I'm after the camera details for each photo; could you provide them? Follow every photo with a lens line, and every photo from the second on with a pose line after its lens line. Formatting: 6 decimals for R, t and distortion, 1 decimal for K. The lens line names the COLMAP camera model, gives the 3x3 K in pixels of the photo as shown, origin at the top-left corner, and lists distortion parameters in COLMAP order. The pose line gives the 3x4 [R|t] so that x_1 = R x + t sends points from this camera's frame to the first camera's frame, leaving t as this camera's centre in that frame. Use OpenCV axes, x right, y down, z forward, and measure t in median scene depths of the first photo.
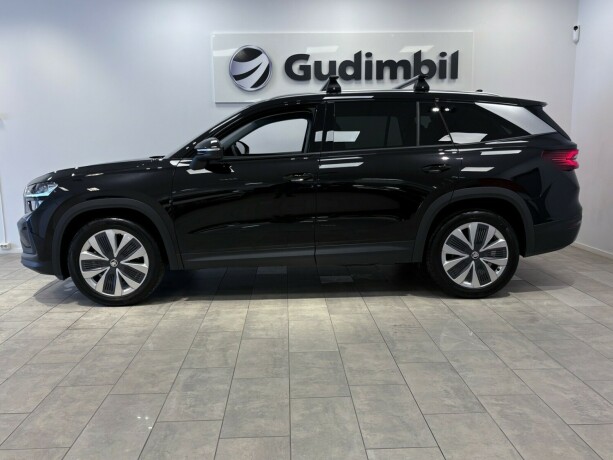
lens RADIAL K [[562.9, 0, 307.3], [0, 562.9, 228.1], [0, 0, 1]] dist [0.012119, 0.000000]
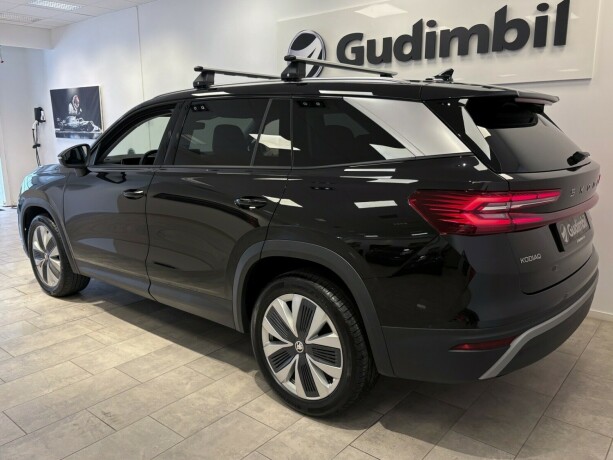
lens RADIAL K [[498.5, 0, 306.5], [0, 498.5, 228.9], [0, 0, 1]] dist [-0.003719, 0.018910]
pose [[0.744486, 0.141758, -0.652415, 0.641680], [-0.102600, 0.989883, 0.098005, -0.134192], [0.659708, -0.006026, 0.751498, 0.595537]]
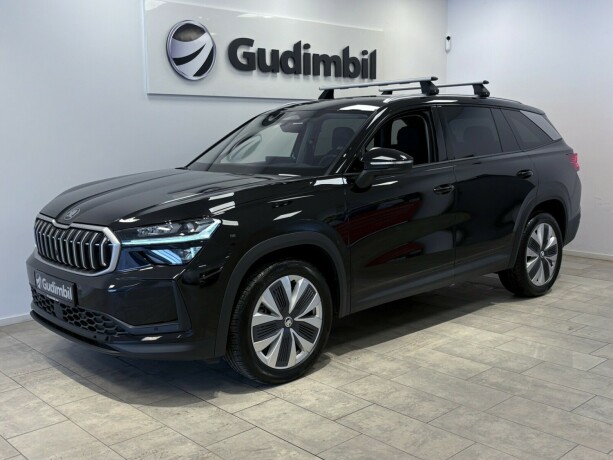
lens RADIAL K [[671.1, 0, 307.2], [0, 671.1, 232.6], [0, 0, 1]] dist [0.013050, 0.000000]
pose [[0.757058, -0.091716, 0.646878, -0.848758], [0.098991, 0.994769, 0.025189, -0.068953], [-0.645805, 0.044966, 0.762177, 0.321639]]
